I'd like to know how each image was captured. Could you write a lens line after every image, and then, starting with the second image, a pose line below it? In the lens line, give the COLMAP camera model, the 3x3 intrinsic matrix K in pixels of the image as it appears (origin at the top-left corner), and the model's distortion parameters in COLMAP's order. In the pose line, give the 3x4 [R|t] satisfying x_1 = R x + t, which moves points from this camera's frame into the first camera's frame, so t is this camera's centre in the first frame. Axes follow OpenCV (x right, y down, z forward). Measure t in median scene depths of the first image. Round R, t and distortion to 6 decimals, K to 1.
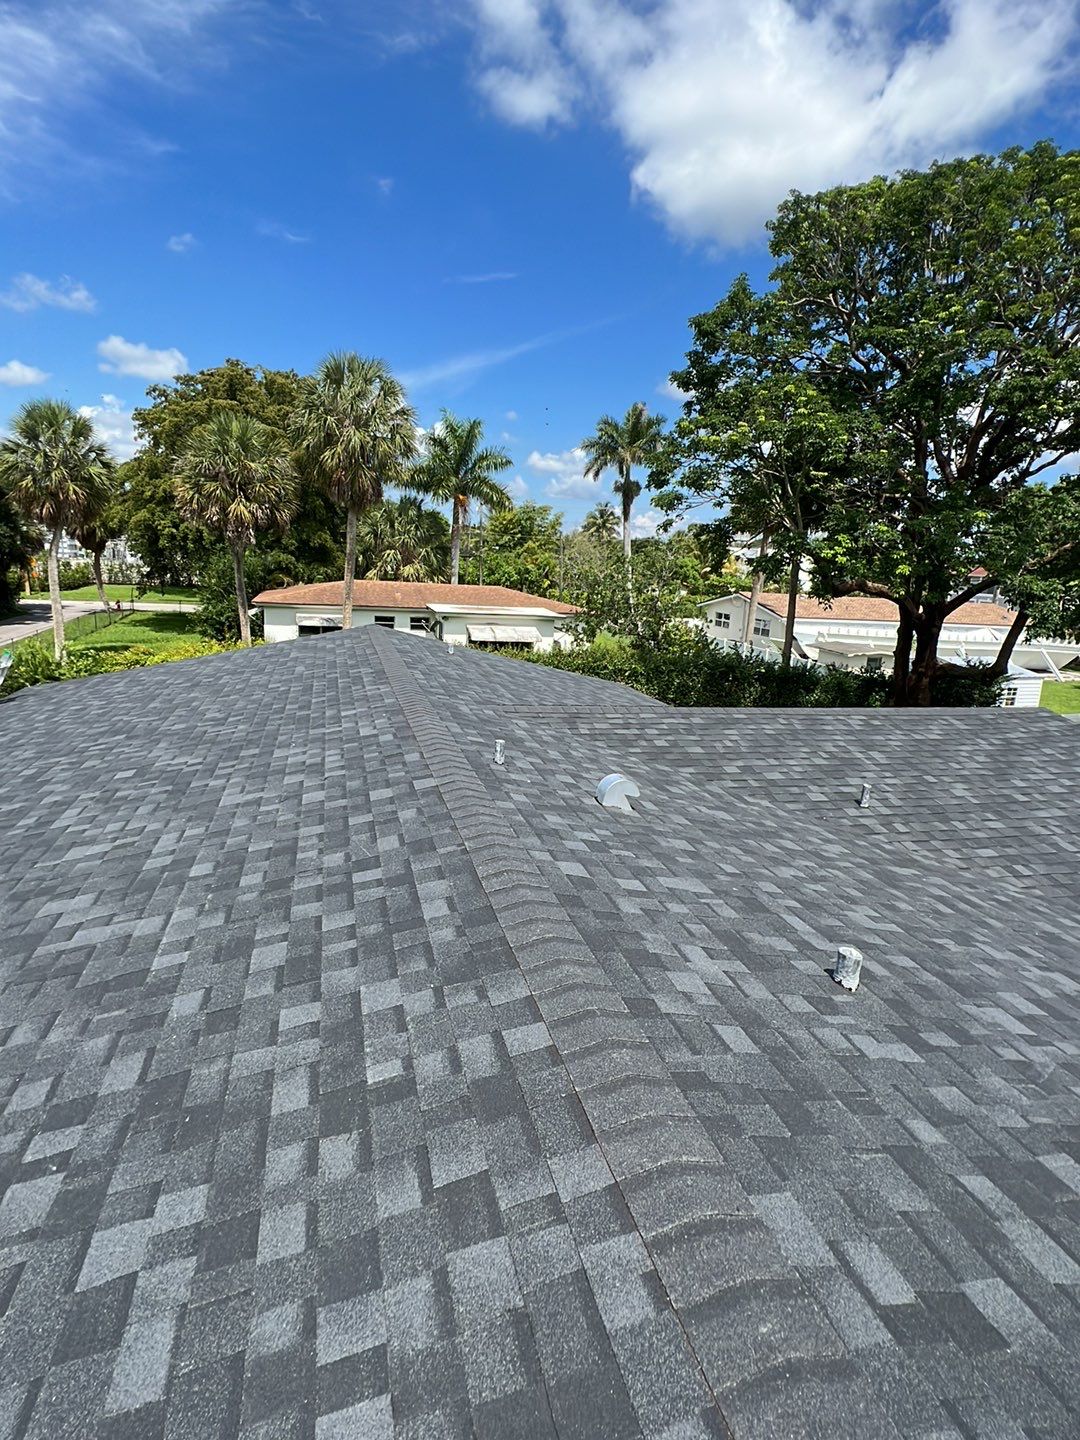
lens RADIAL K [[734.4, 0, 541.4], [0, 734.4, 728.0], [0, 0, 1]] dist [0.001551, -0.000307]
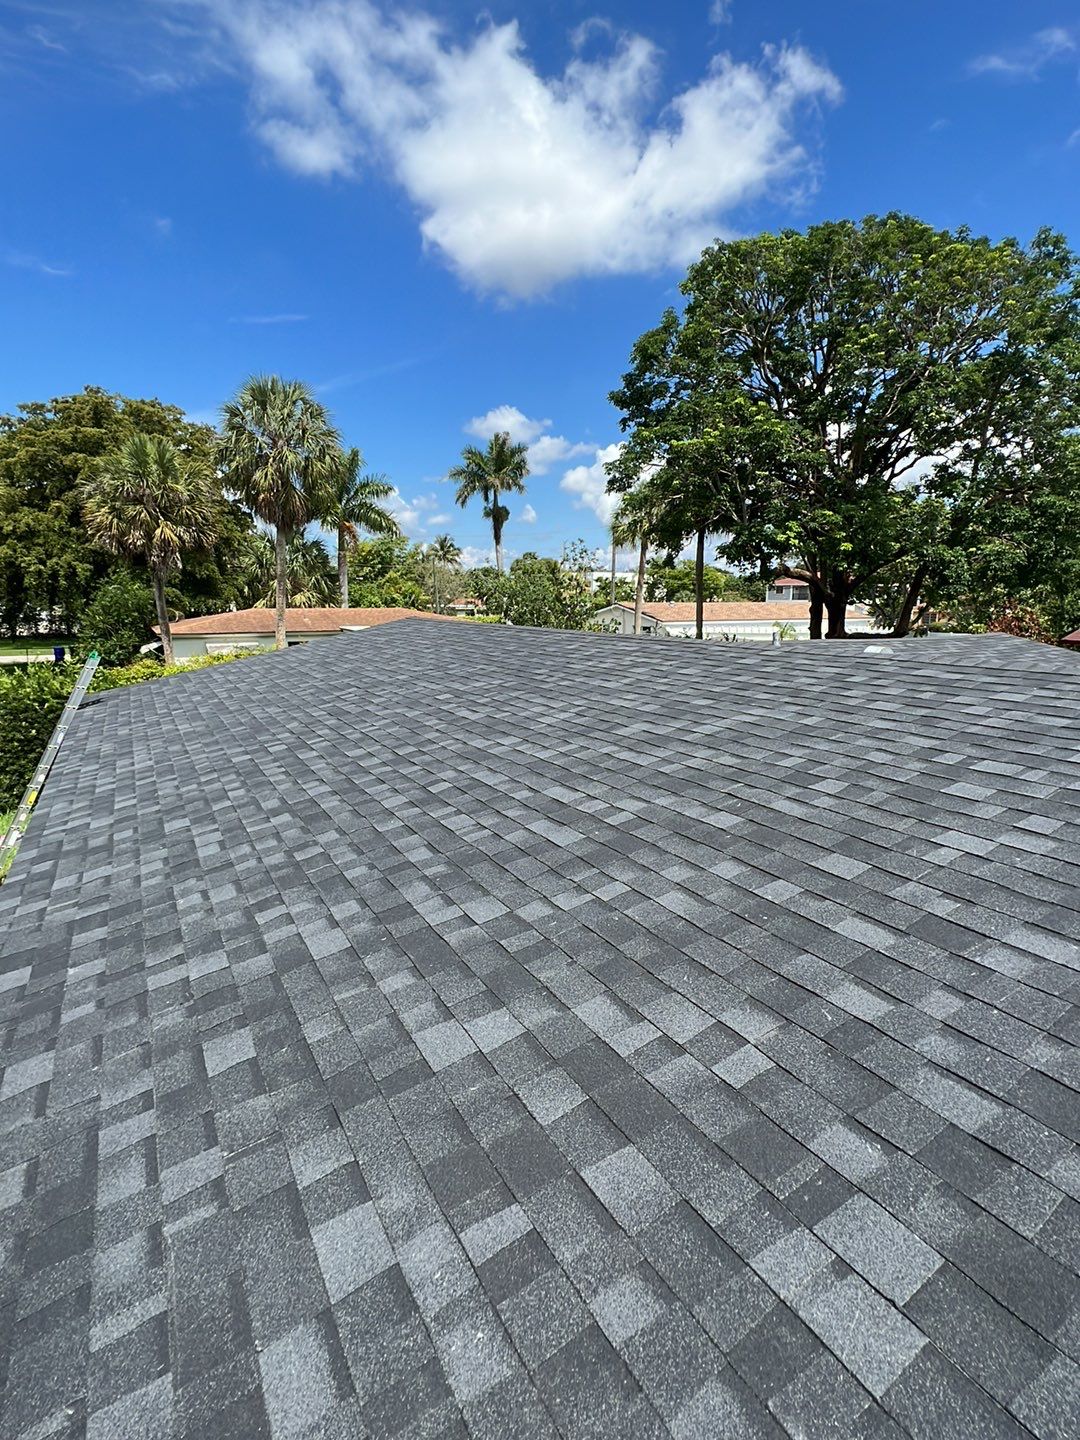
lens RADIAL K [[734.4, 0, 543.1], [0, 734.4, 716.9], [0, 0, 1]] dist [0.001551, -0.000307]
pose [[0.970690, -0.090914, 0.222474, -0.141253], [0.104074, 0.993404, -0.048141, 0.034390], [-0.216630, 0.069884, 0.973749, -0.024518]]
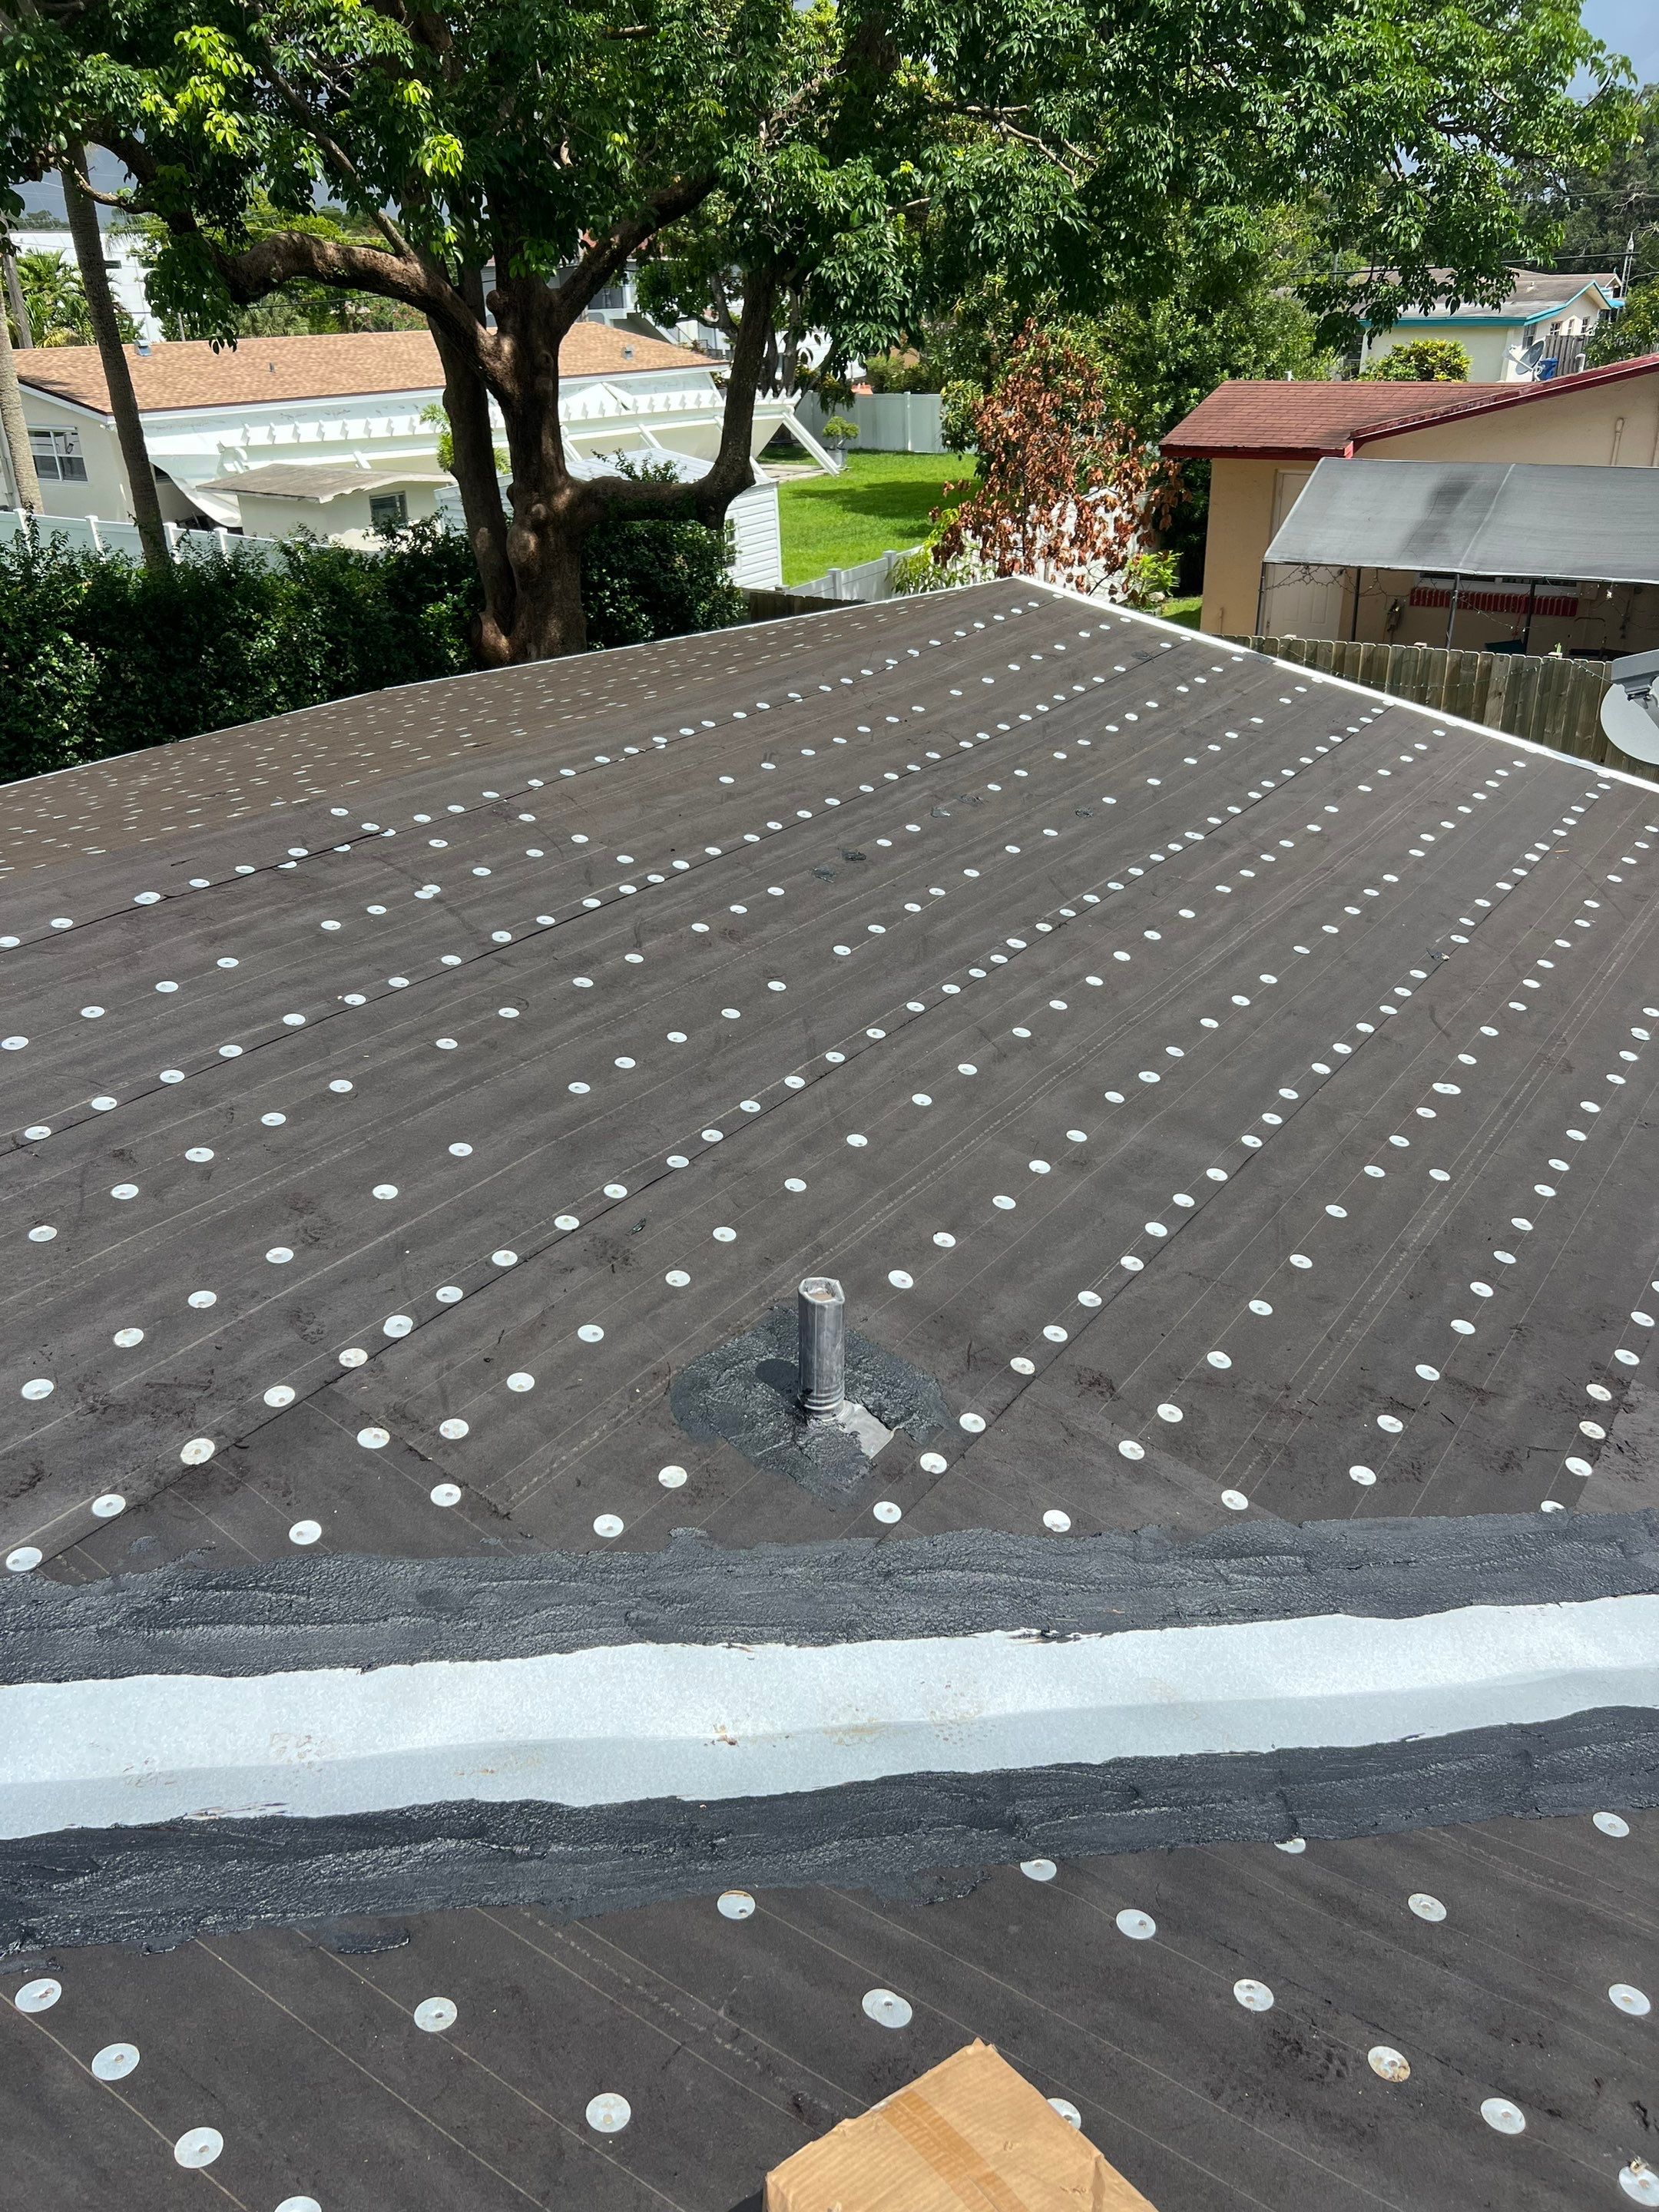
lens RADIAL K [[1686.8, 0, 822.7], [0, 1686.8, 1111.0], [0, 0, 1]] dist [0.011172, -0.006824]
pose [[0.769202, -0.343460, 0.538853, 0.059889], [0.207814, 0.931886, 0.297324, -0.015382], [-0.604269, -0.116721, 0.788185, 0.169254]]
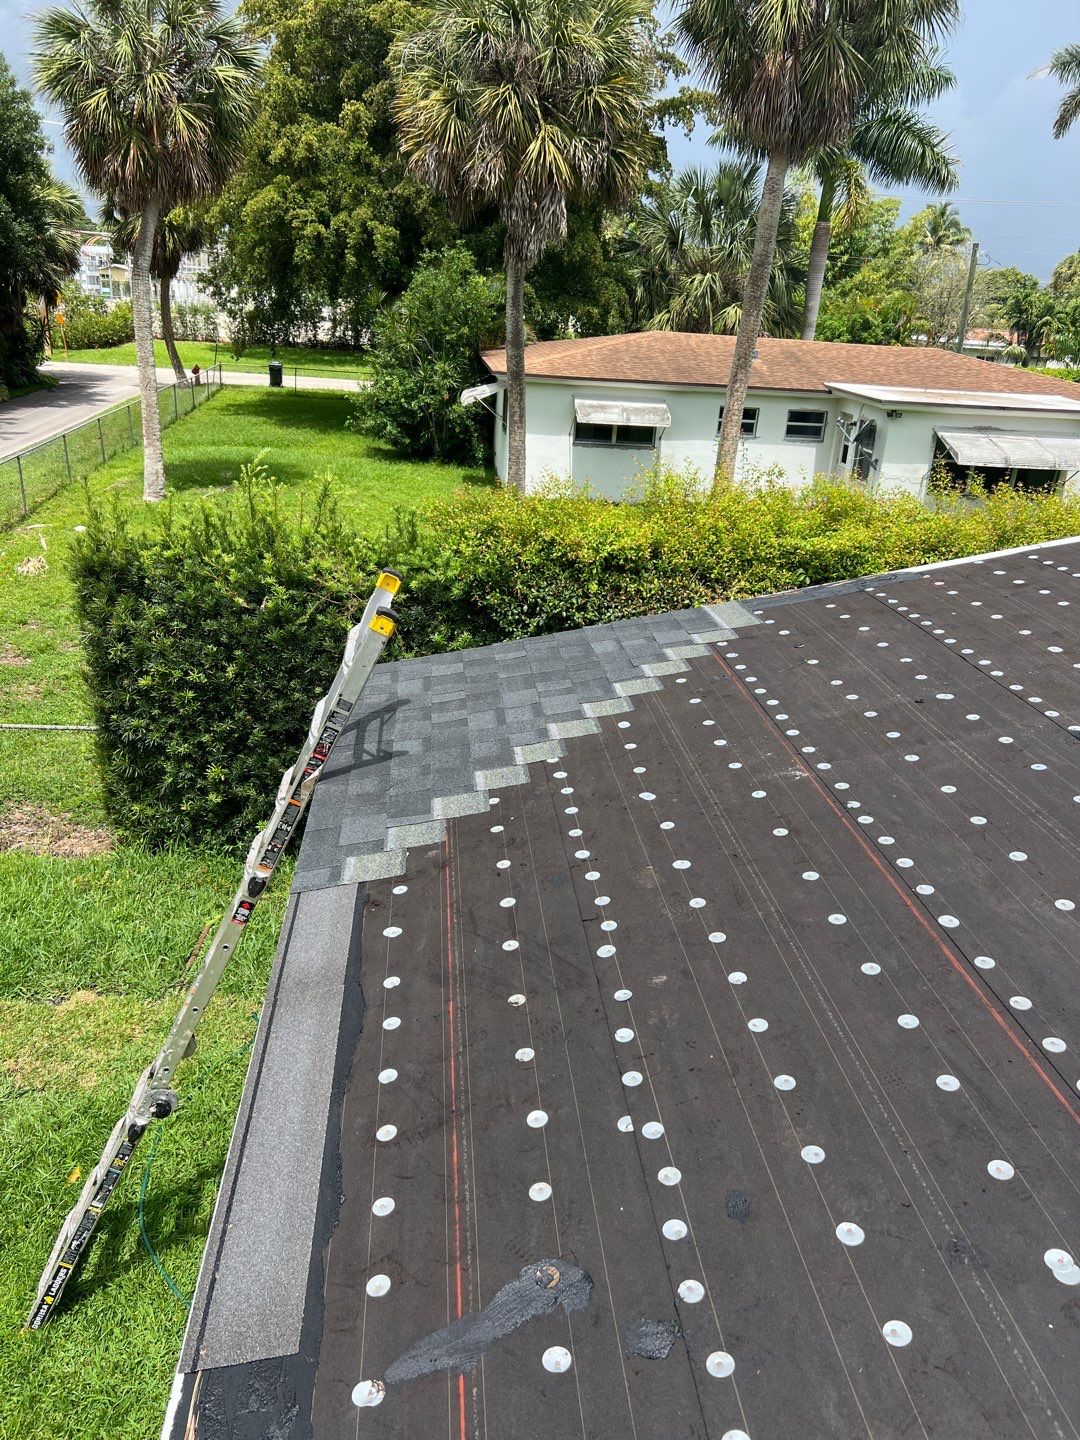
lens RADIAL K [[1098.1, 0, 535.8], [0, 1098.1, 729.1], [0, 0, 1]] dist [0.011172, -0.006824]
pose [[0.982762, 0.073487, -0.169641, -0.238265], [-0.049606, 0.988773, 0.140955, -0.041352], [0.178094, -0.130110, 0.975374, 0.265132]]
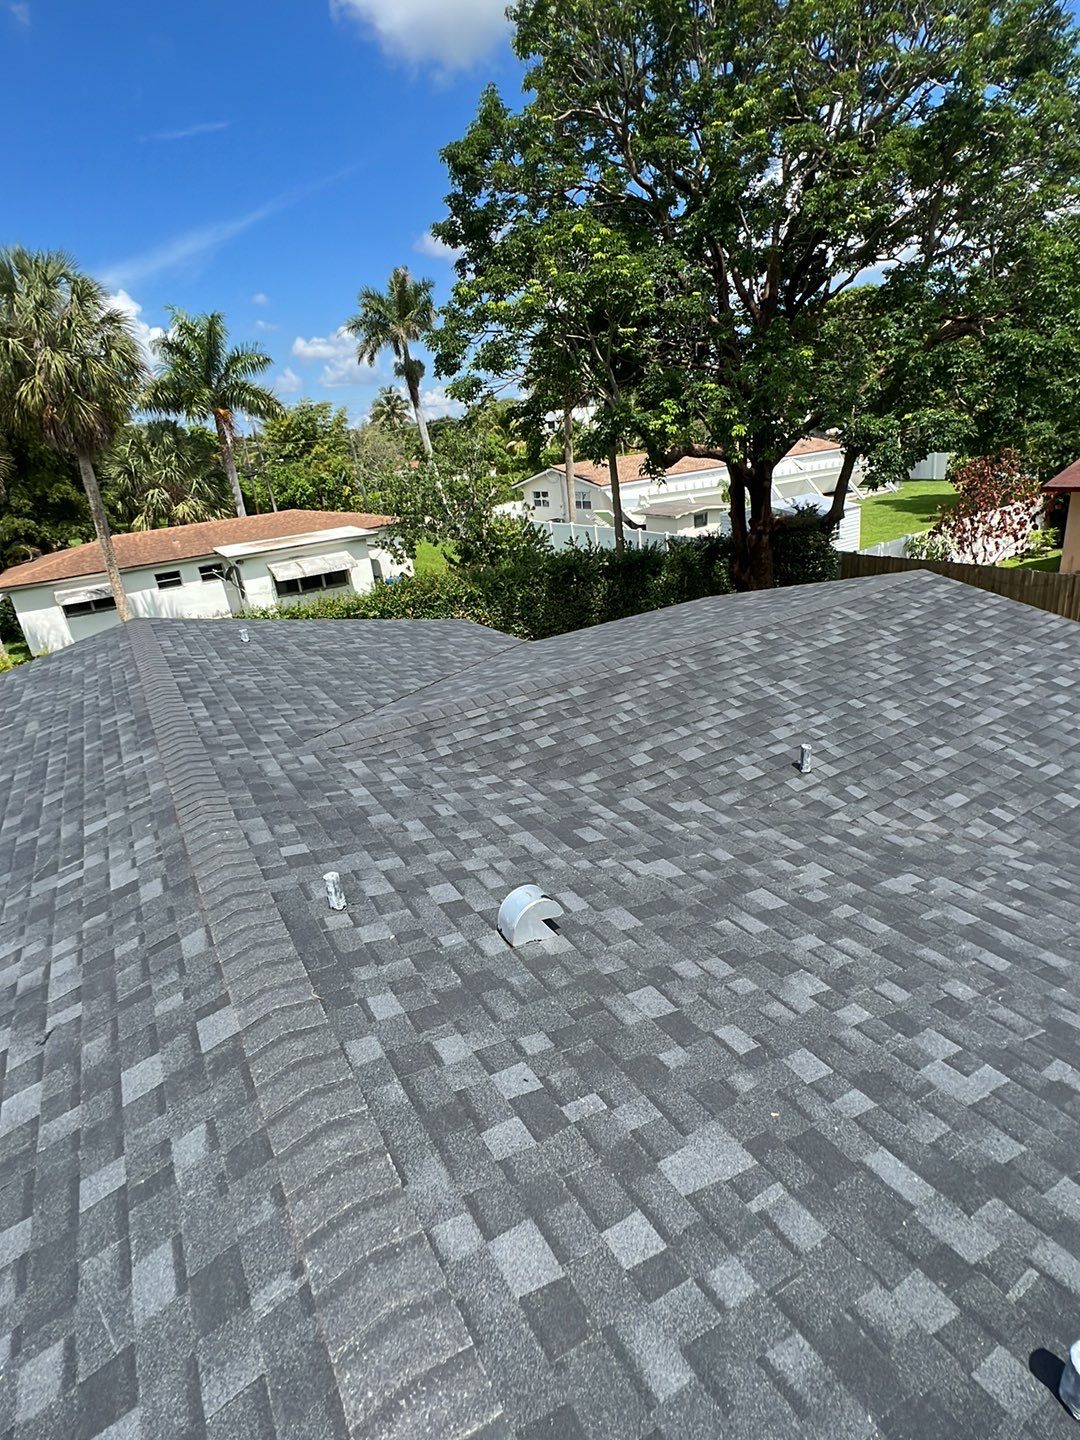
lens RADIAL K [[734.4, 0, 538.5], [0, 734.4, 726.2], [0, 0, 1]] dist [0.001551, -0.000307]
pose [[0.954687, -0.239265, 0.176990, 0.006239], [0.211206, 0.963671, 0.163496, -0.032015], [-0.209679, -0.118706, 0.970538, 0.066632]]
